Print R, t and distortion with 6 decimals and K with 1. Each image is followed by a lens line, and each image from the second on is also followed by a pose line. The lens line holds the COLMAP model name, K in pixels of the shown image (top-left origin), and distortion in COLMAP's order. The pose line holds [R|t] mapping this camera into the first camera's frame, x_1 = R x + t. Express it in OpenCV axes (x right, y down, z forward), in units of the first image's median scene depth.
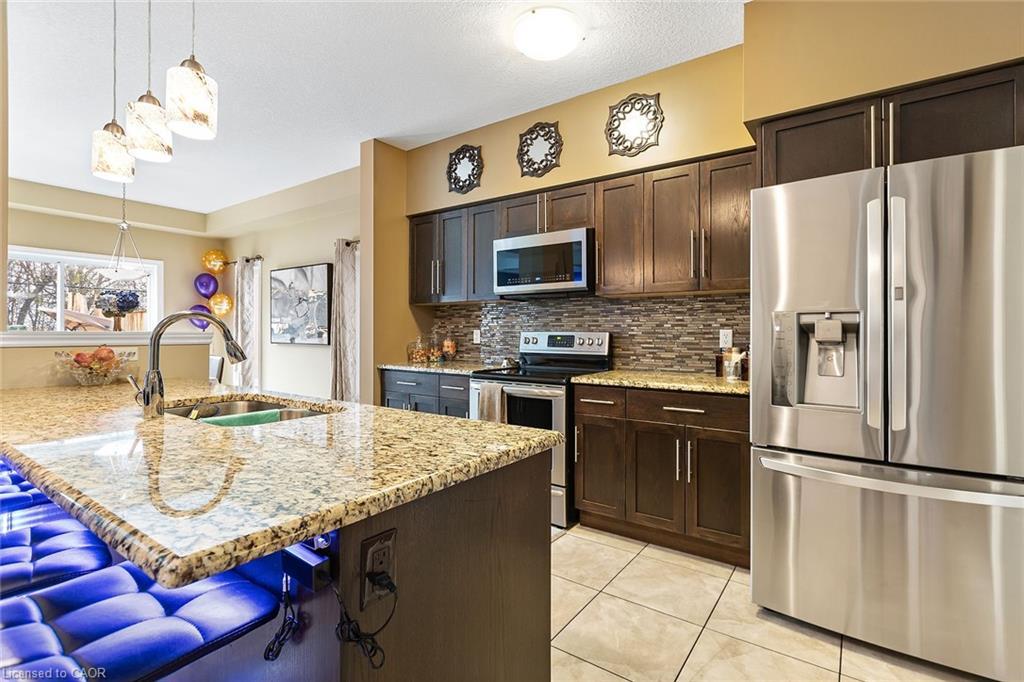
lens RADIAL K [[478.7, 0, 520.1], [0, 478.7, 335.2], [0, 0, 1]] dist [-0.013148, -0.001079]
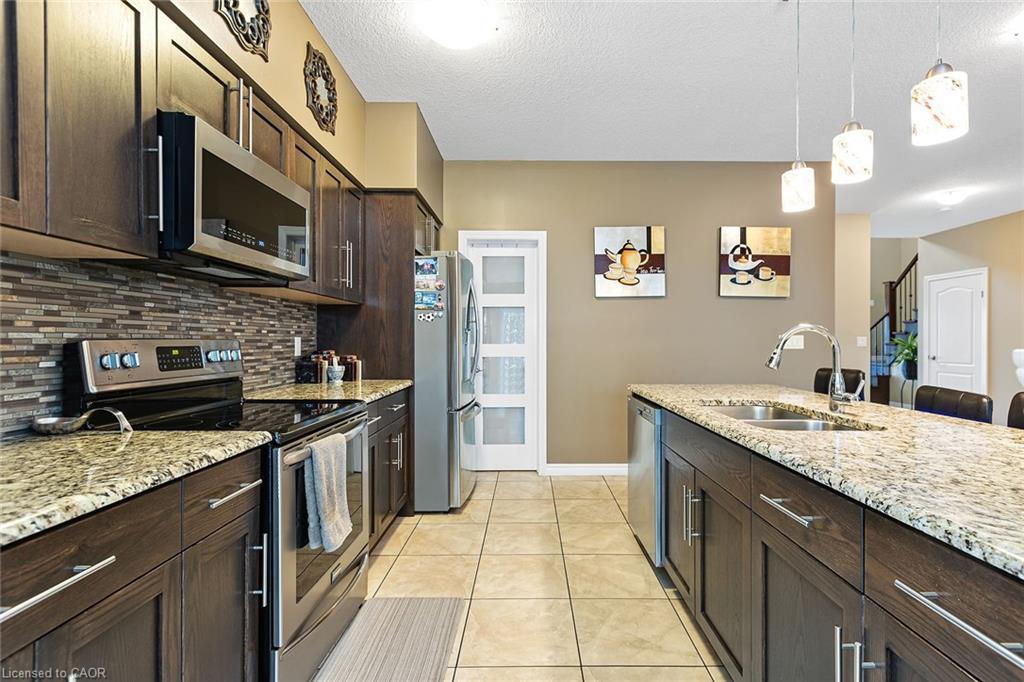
lens RADIAL K [[478.7, 0, 519.4], [0, 478.7, 340.0], [0, 0, 1]] dist [-0.013148, -0.001079]
pose [[-0.578435, -0.005494, 0.815710, -0.578342], [-0.001617, 0.999983, 0.005588, -0.010907], [-0.815727, 0.001913, -0.578434, 1.069959]]
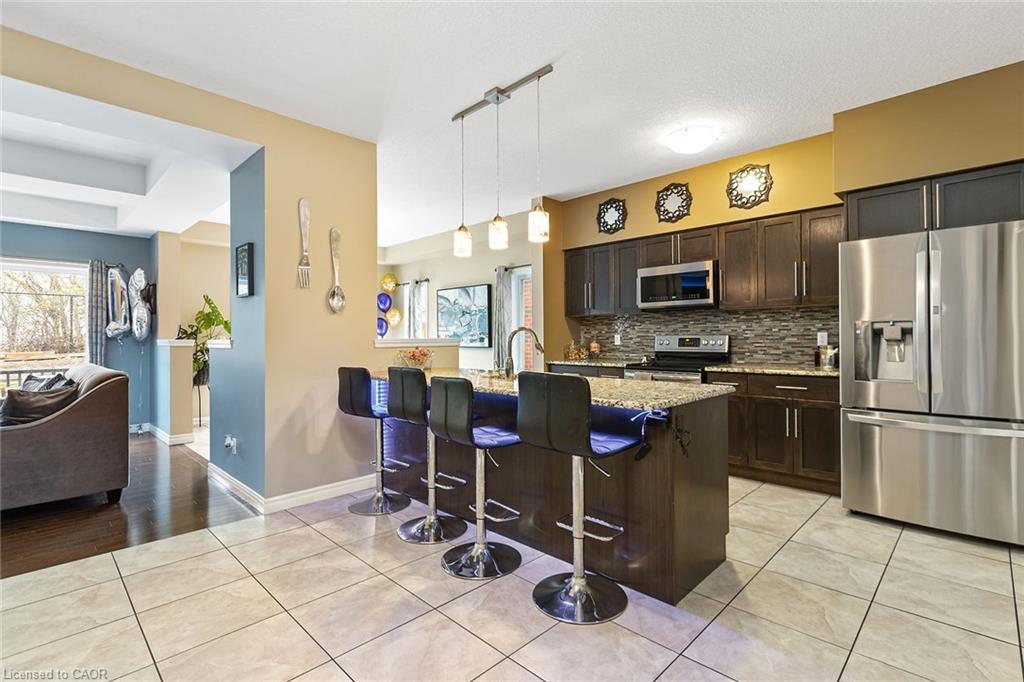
lens RADIAL K [[478.7, 0, 516.0], [0, 478.7, 339.3], [0, 0, 1]] dist [-0.013148, -0.001079]
pose [[0.986392, -0.010233, -0.164092, -0.186327], [0.010228, 0.999947, -0.000880, 0.000296], [0.164092, -0.000810, 0.986445, -0.432035]]
